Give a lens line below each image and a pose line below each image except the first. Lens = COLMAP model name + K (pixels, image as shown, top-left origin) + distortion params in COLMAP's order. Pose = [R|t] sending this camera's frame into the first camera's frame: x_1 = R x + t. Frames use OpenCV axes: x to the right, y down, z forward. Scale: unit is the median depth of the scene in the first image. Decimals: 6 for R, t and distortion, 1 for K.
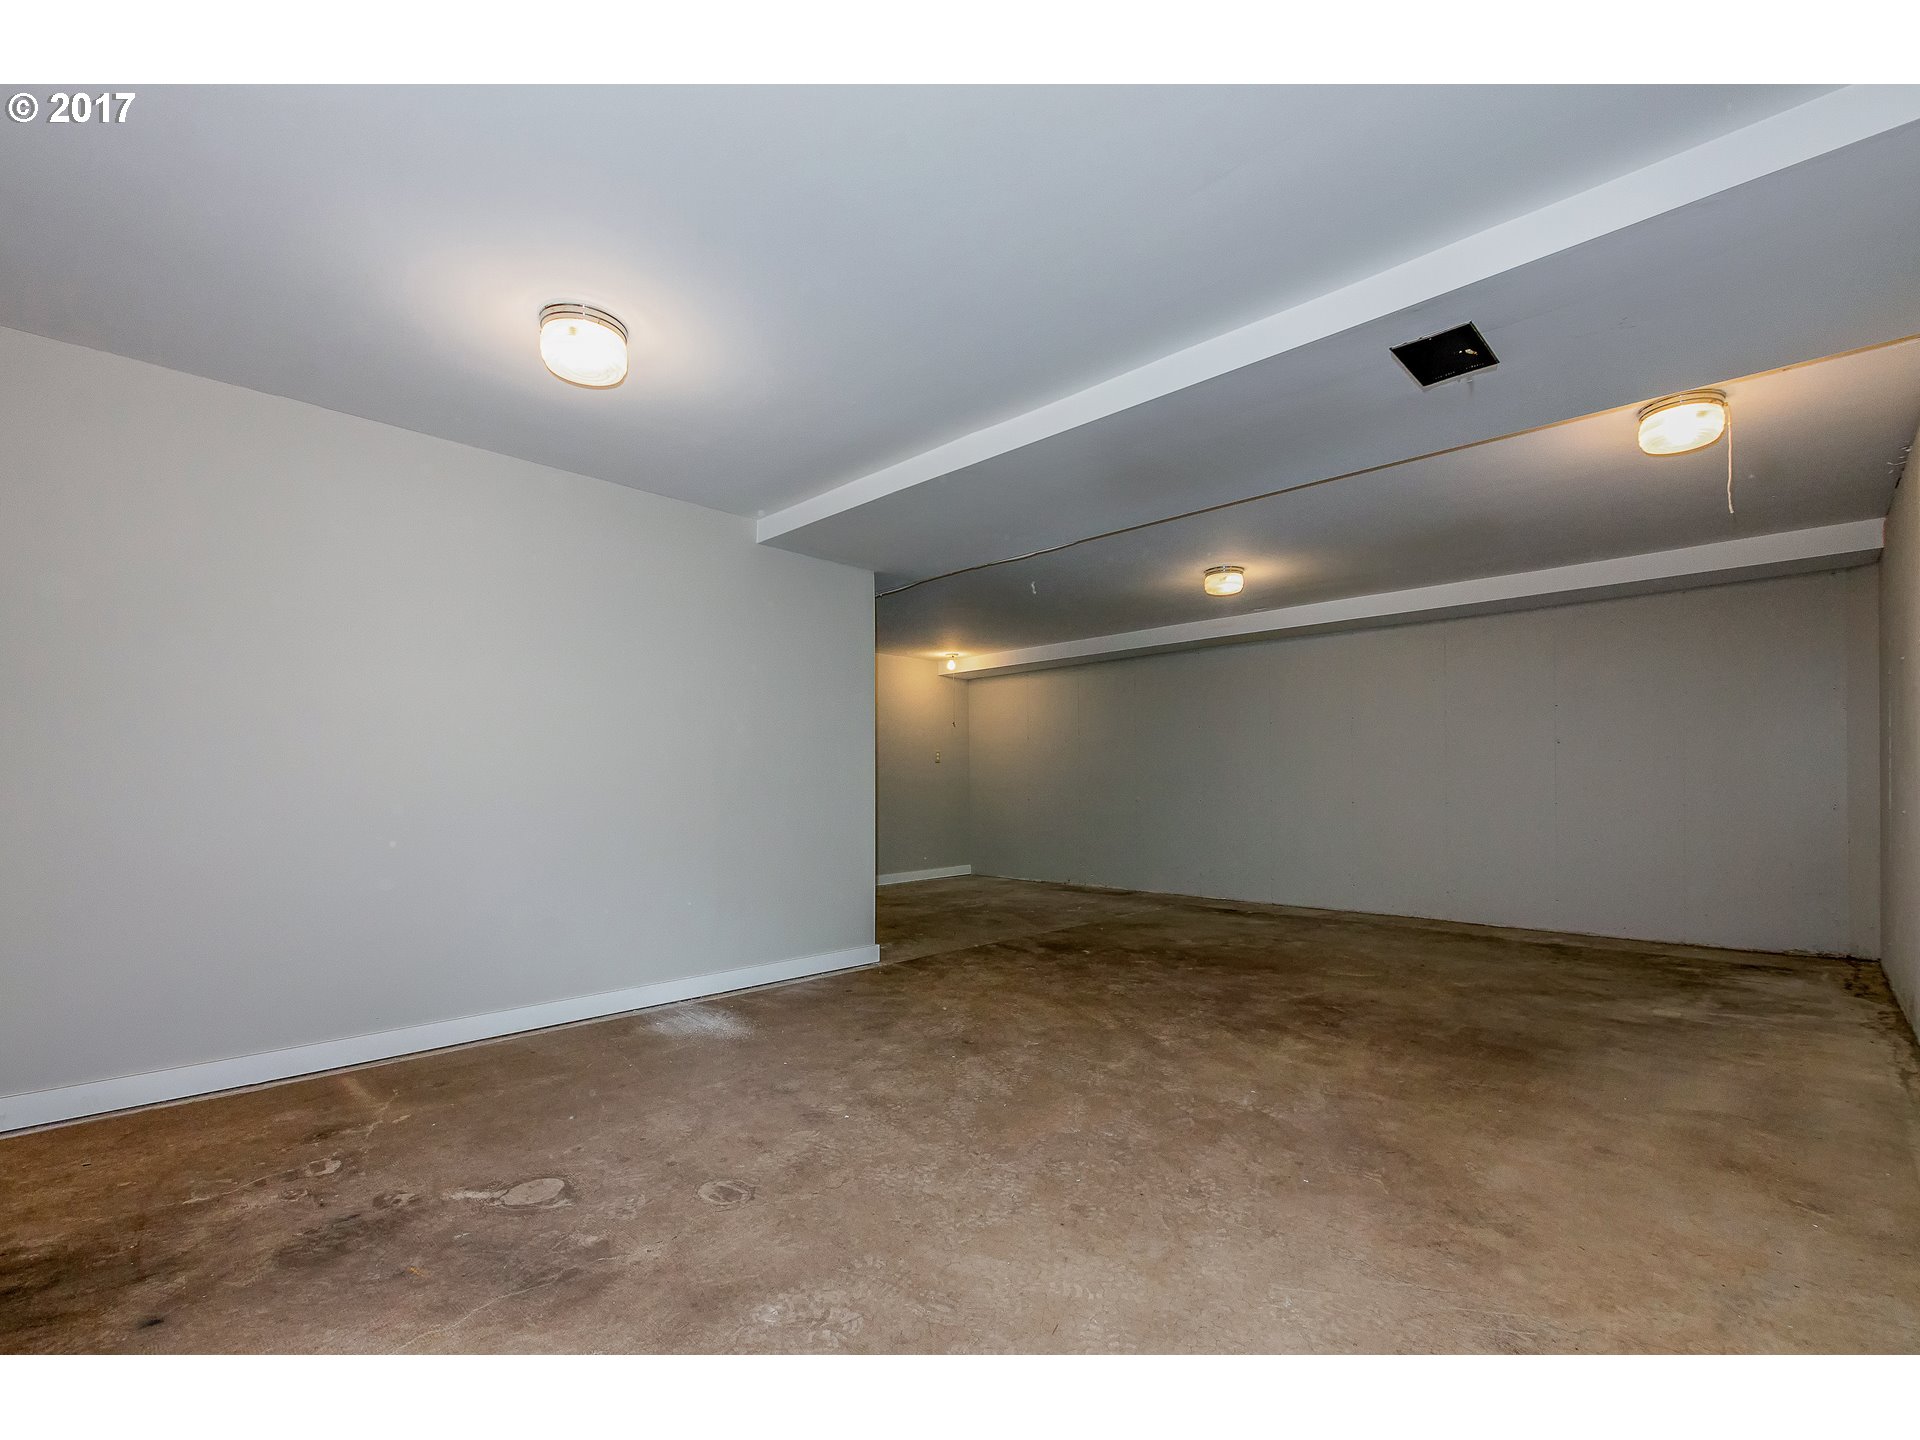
lens RADIAL K [[832.4, 0, 980.6], [0, 832.4, 736.7], [0, 0, 1]] dist [0.003418, -0.000873]
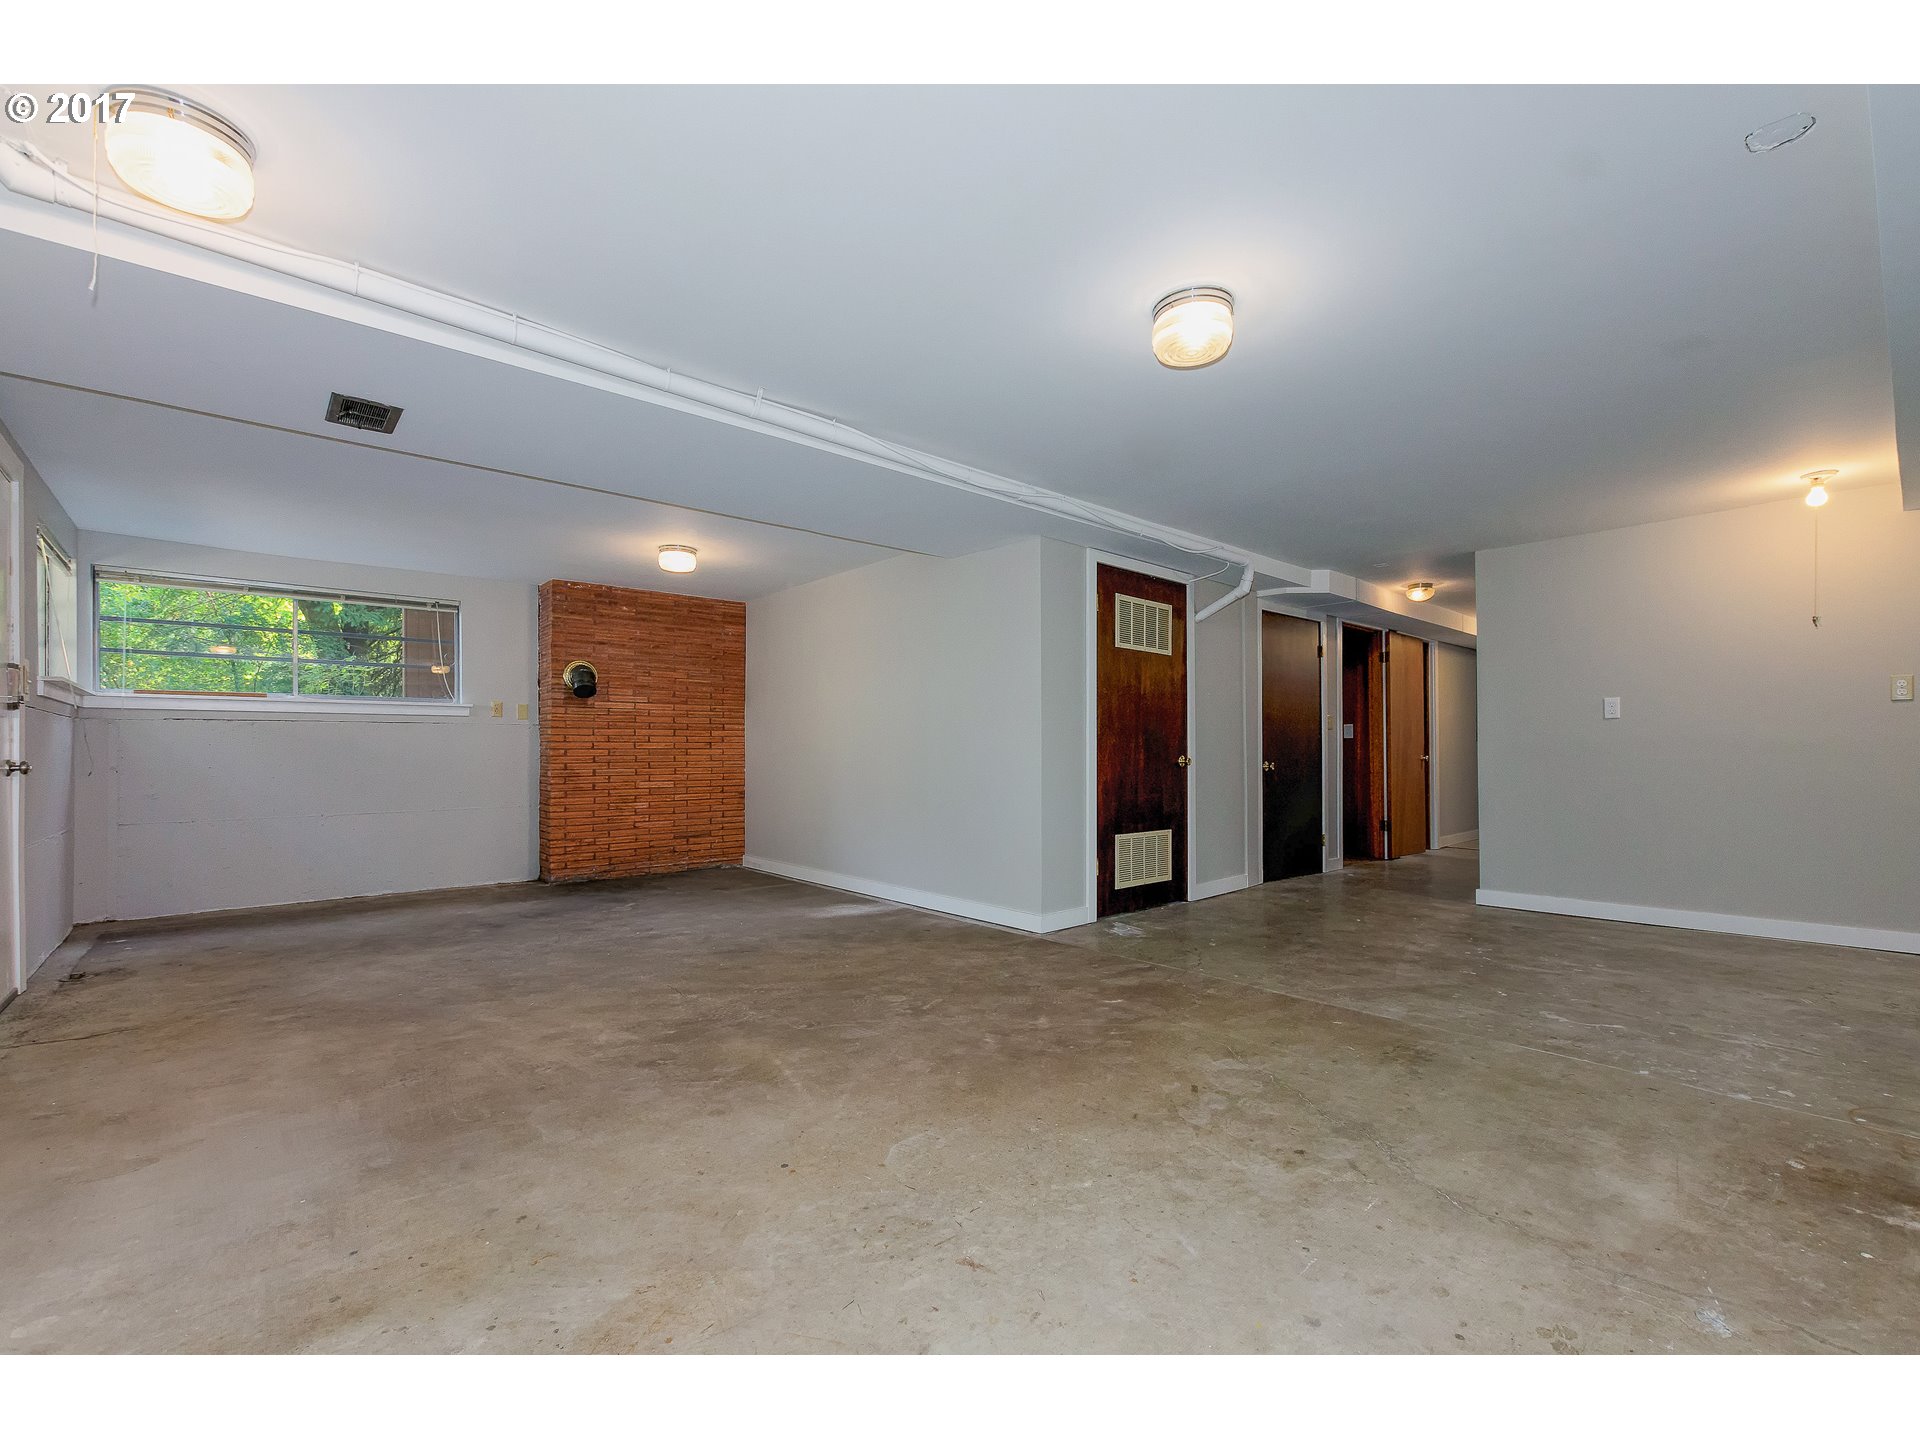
lens RADIAL K [[832.4, 0, 980.6], [0, 832.4, 736.7], [0, 0, 1]] dist [0.003418, -0.000873]
pose [[-0.077094, -0.017061, -0.996878, 0.938266], [0.063618, 0.997732, -0.021996, 0.058549], [0.994992, -0.065115, -0.075834, 1.098140]]
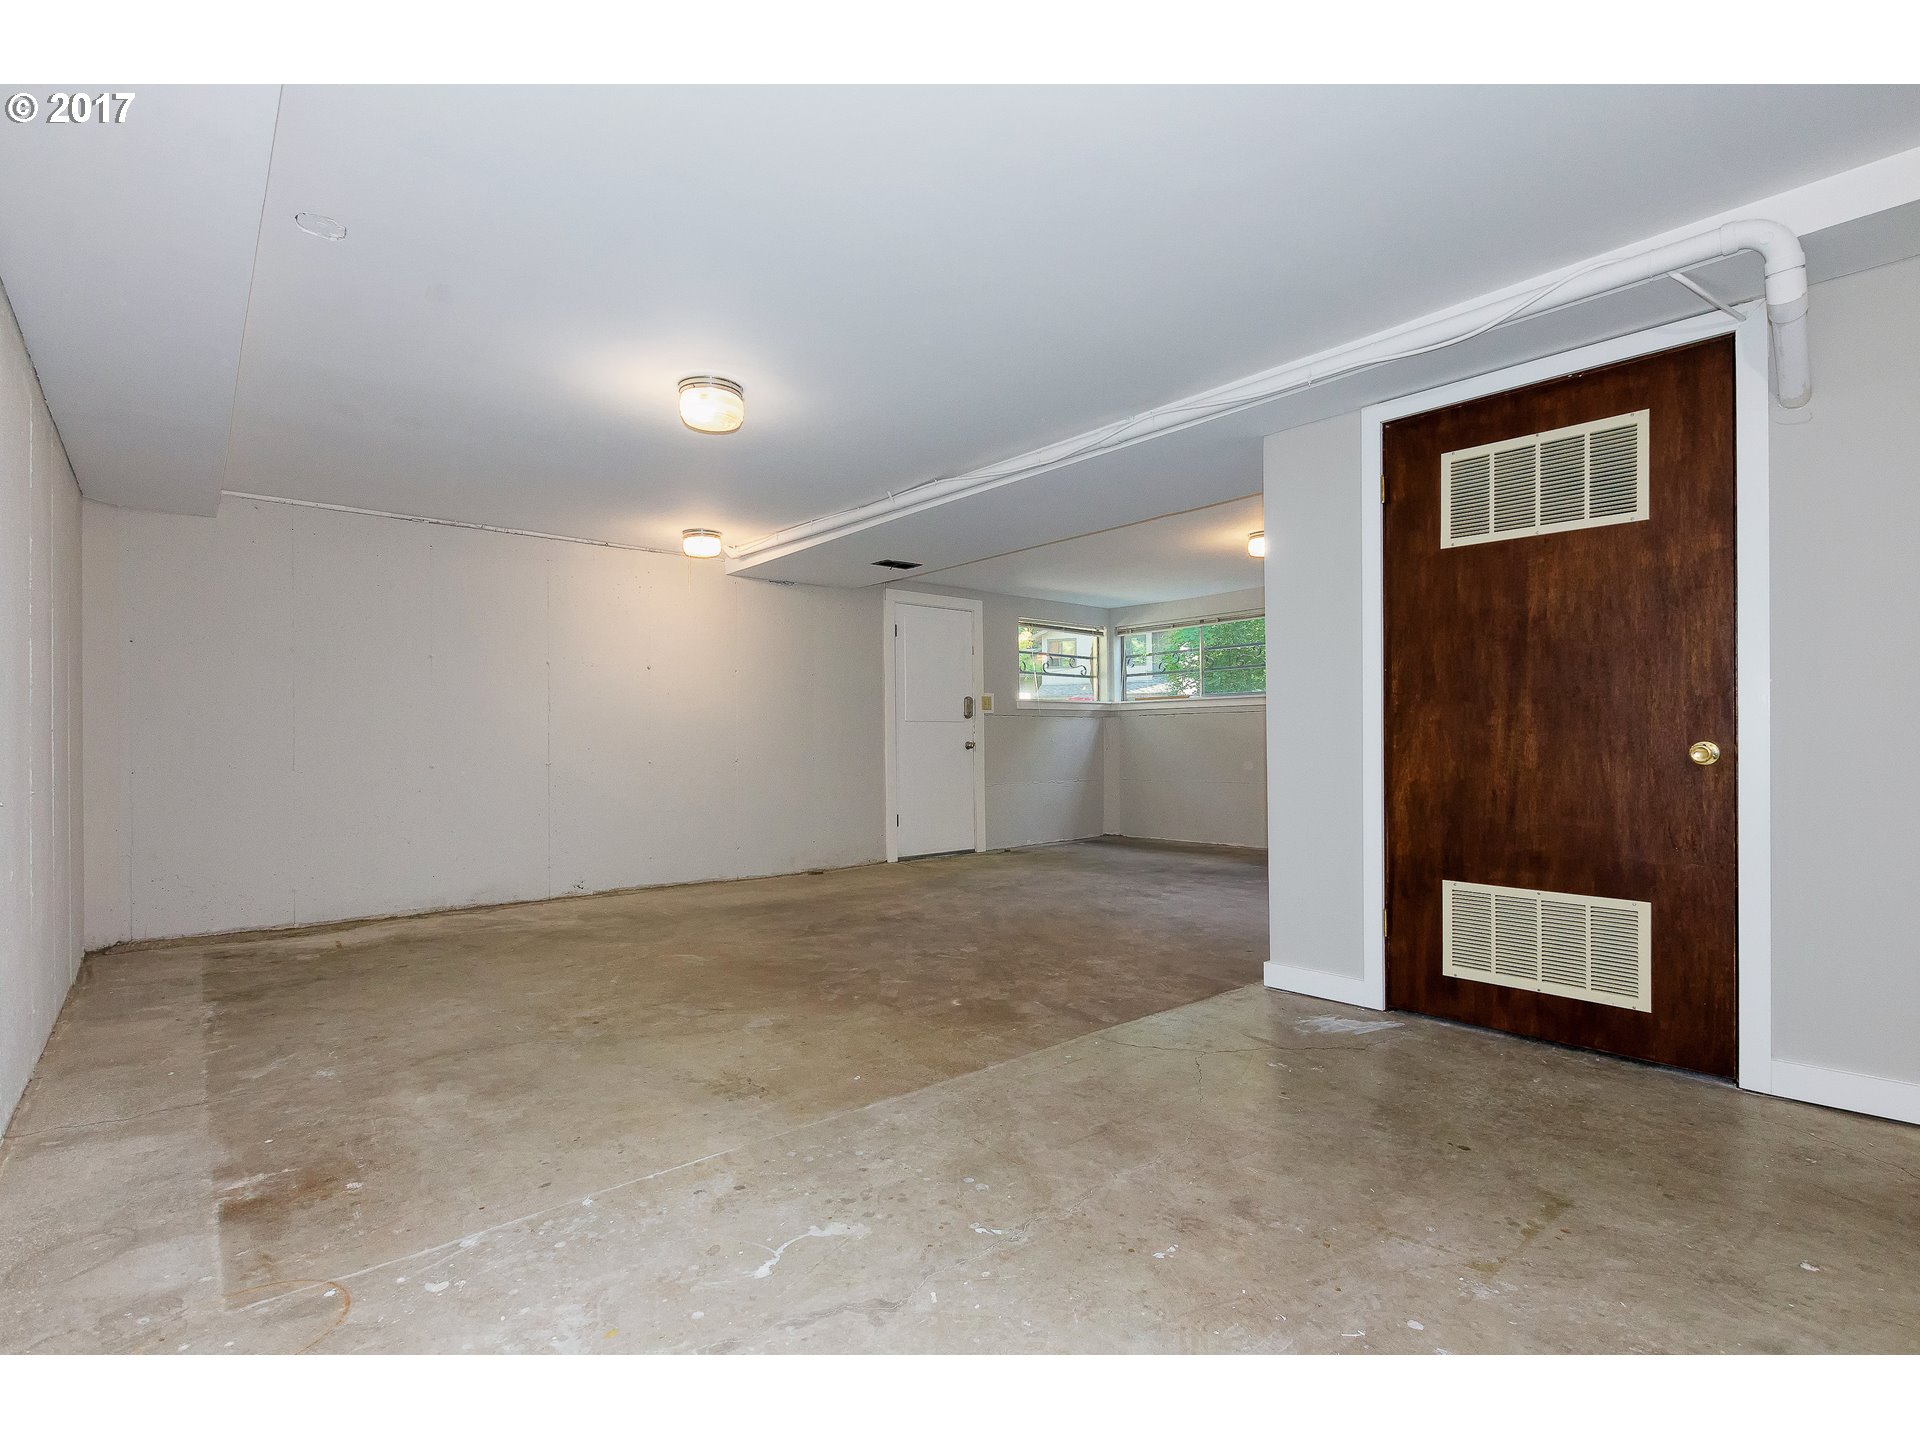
lens RADIAL K [[927.7, 0, 960.0], [0, 927.7, 720.0], [0, 0, 1]] dist [0.003319, 0.000765]
pose [[-0.994584, 0.011798, 0.103265, 0.055550], [0.003046, 0.996418, -0.084506, 0.117293], [-0.103892, -0.083734, -0.991058, 1.979873]]
